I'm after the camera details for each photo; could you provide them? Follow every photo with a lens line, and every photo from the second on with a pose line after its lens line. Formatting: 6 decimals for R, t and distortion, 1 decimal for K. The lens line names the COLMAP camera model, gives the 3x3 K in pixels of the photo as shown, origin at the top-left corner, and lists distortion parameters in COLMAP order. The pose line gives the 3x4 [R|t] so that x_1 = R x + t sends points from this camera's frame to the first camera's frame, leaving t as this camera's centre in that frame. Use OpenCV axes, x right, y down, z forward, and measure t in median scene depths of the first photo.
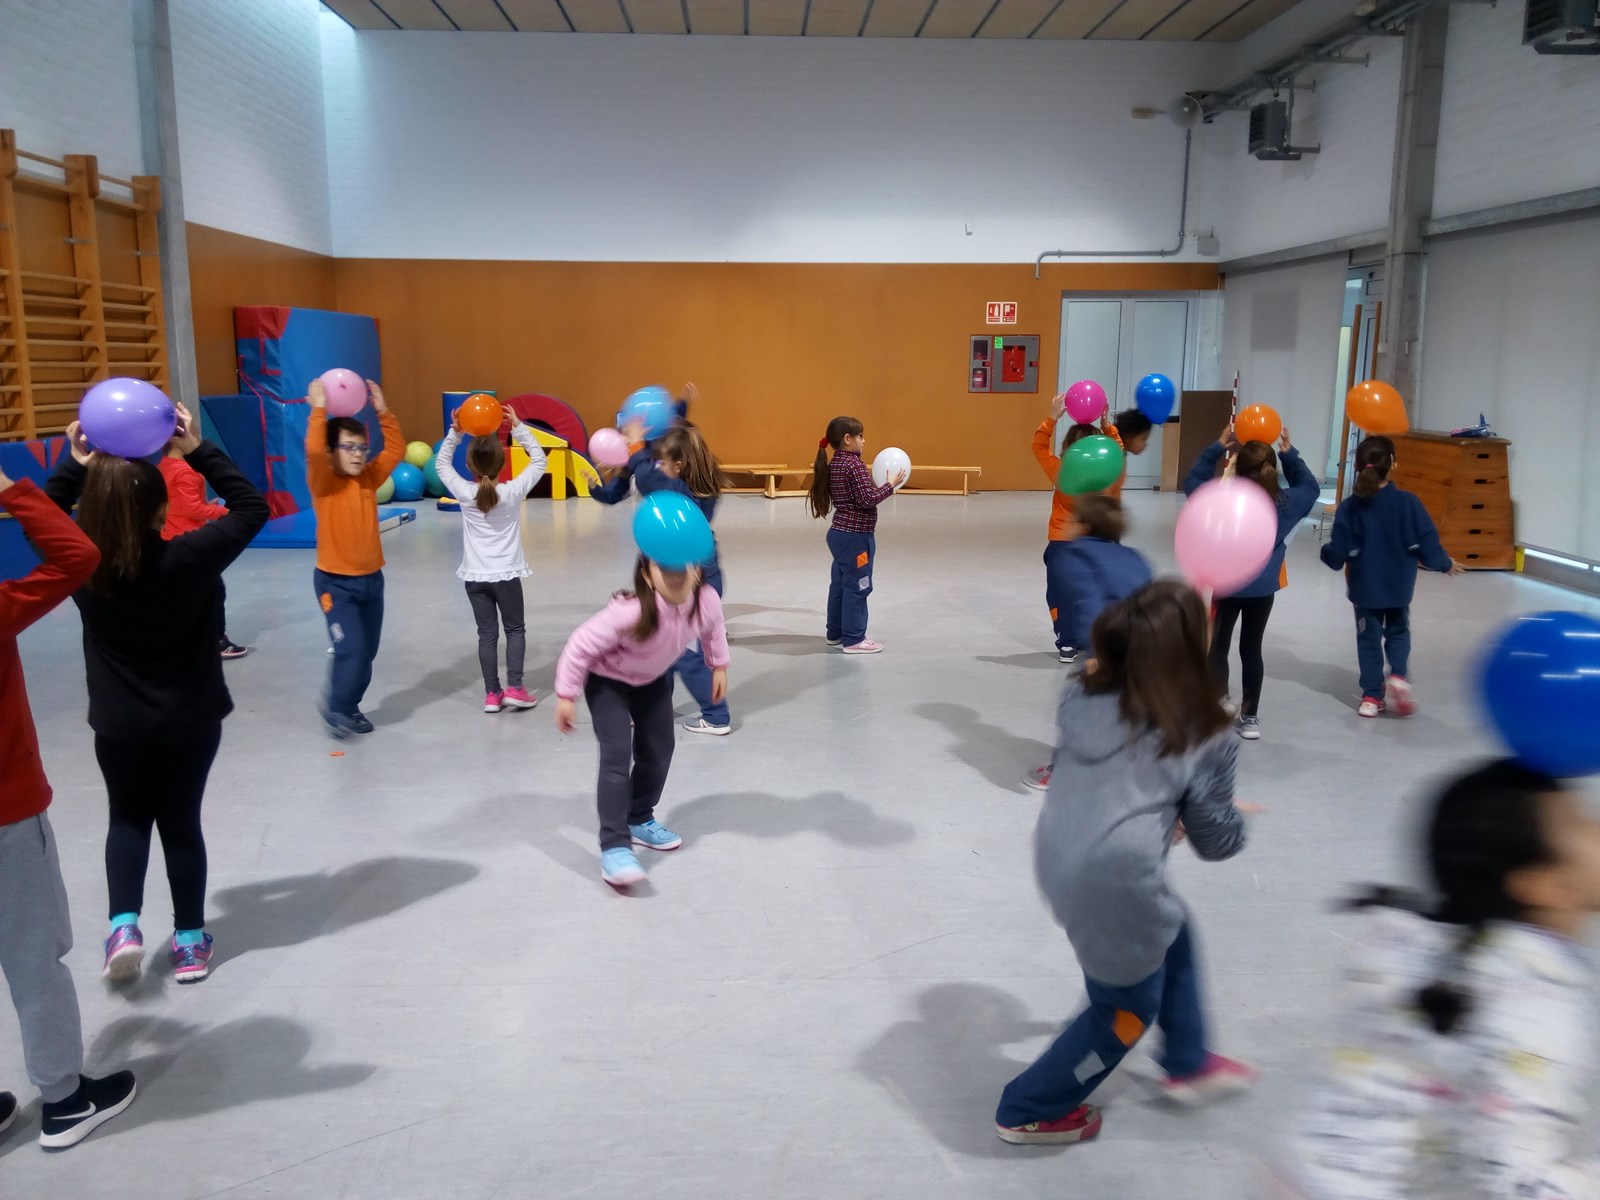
lens RADIAL K [[1259.5, 0, 793.5], [0, 1259.5, 587.9], [0, 0, 1]] dist [0.081270, -0.125090]
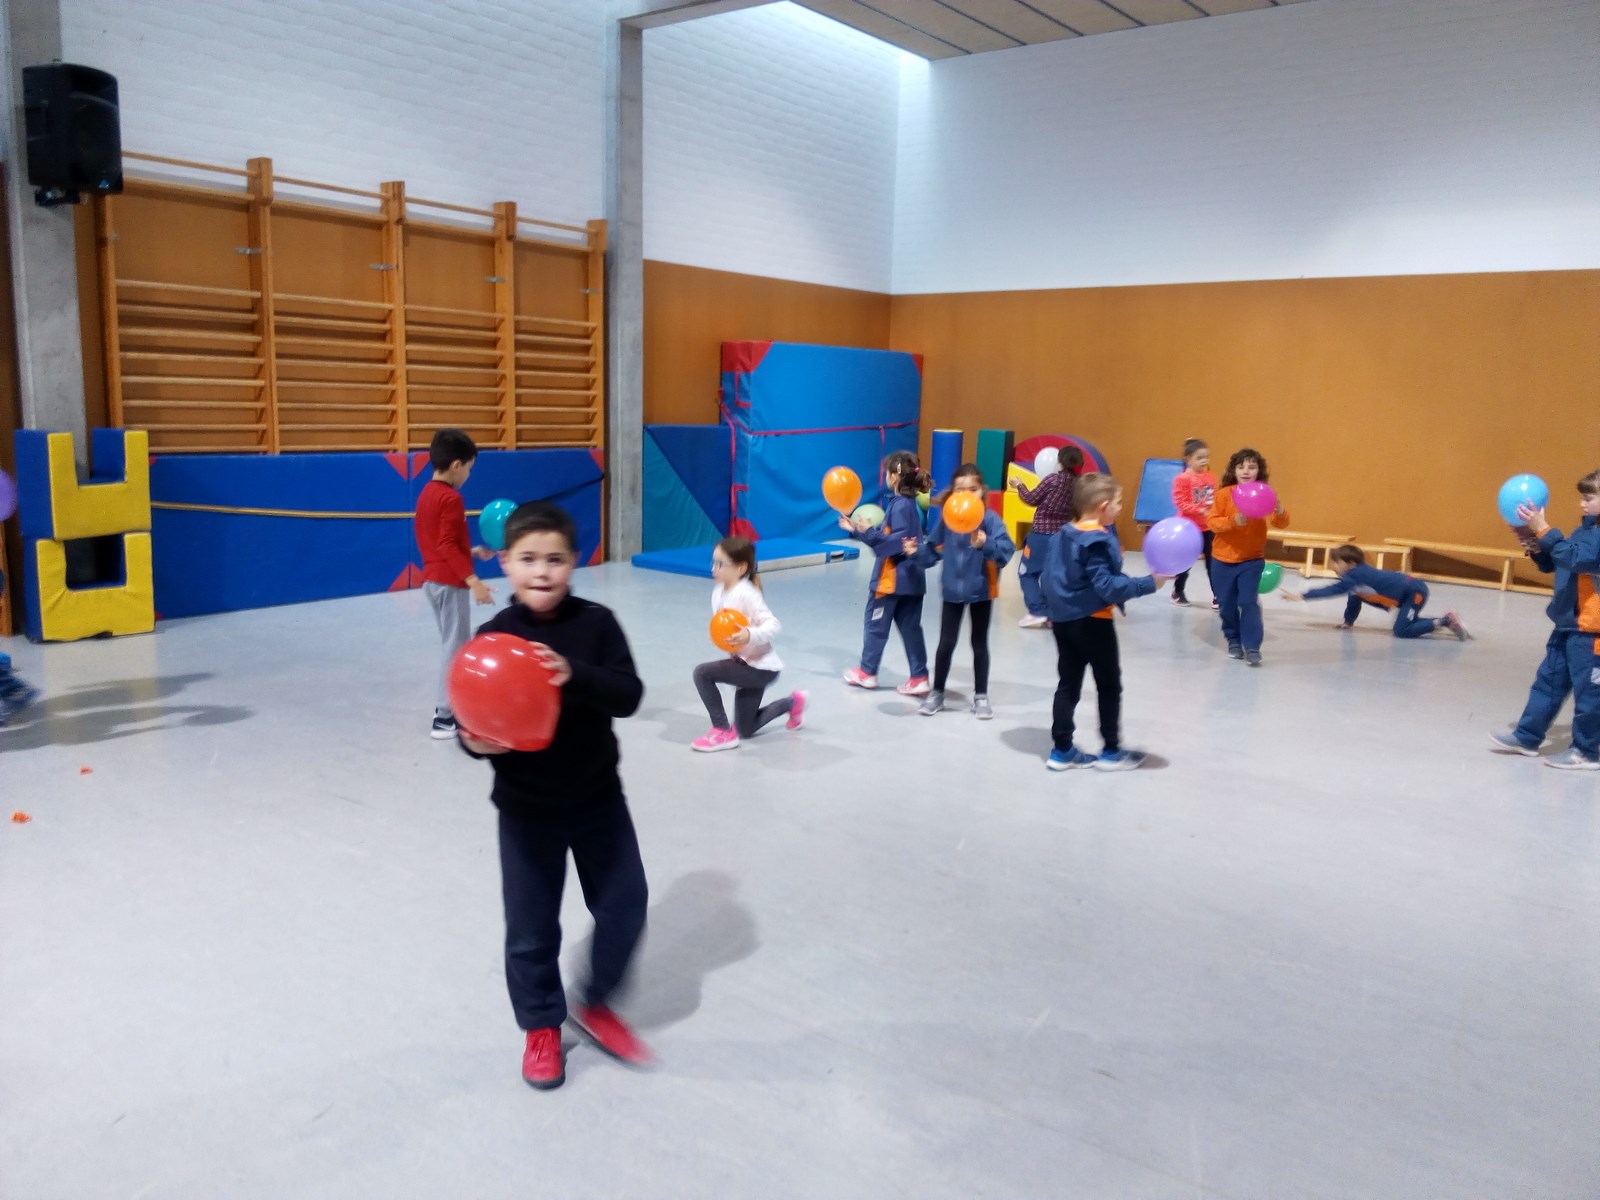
lens RADIAL K [[1259.5, 0, 788.7], [0, 1259.5, 595.2], [0, 0, 1]] dist [0.081270, -0.125090]
pose [[0.772009, 0.114408, -0.625230, 0.275990], [-0.133085, 0.990959, 0.017003, -0.037766], [0.621523, 0.070082, 0.780255, 0.232104]]
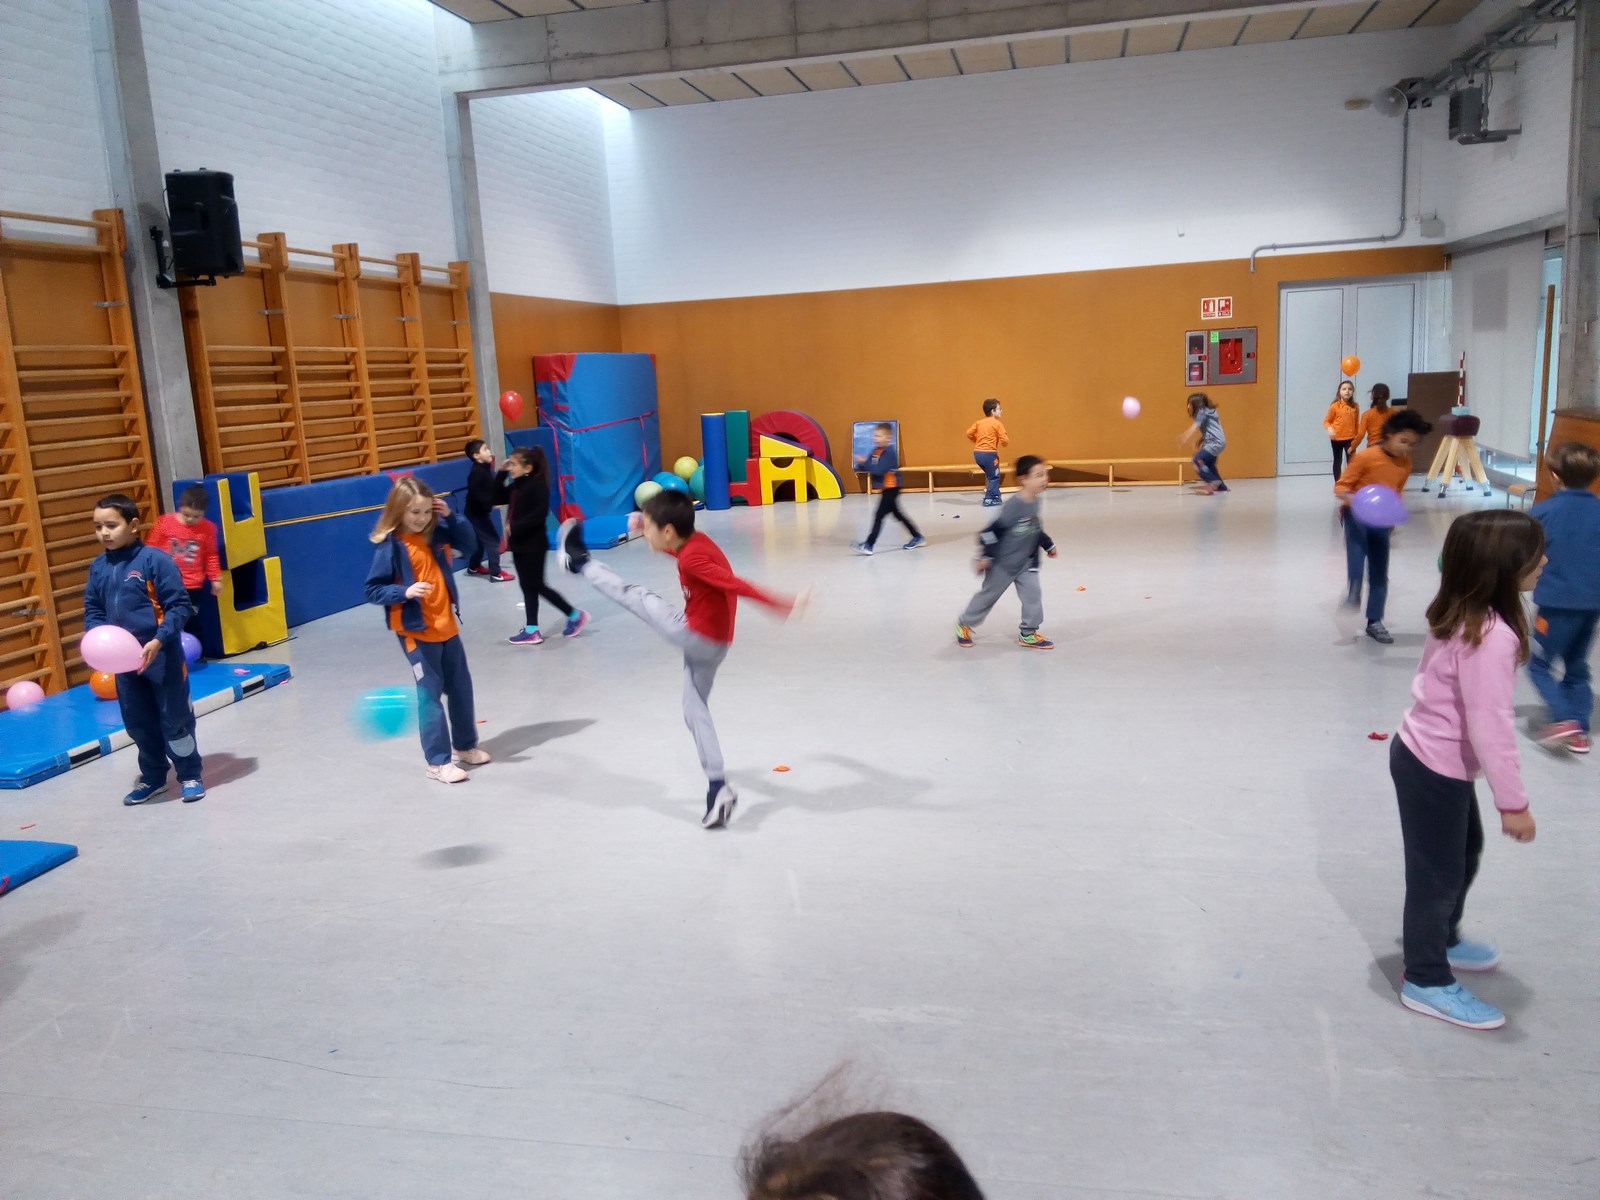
lens RADIAL K [[1259.5, 0, 788.1], [0, 1259.5, 593.9], [0, 0, 1]] dist [0.081270, -0.125090]
pose [[0.965812, -0.012443, -0.258945, 0.115881], [0.014491, 0.999877, 0.006000, 0.006887], [0.258838, -0.009548, 0.965874, -0.125969]]
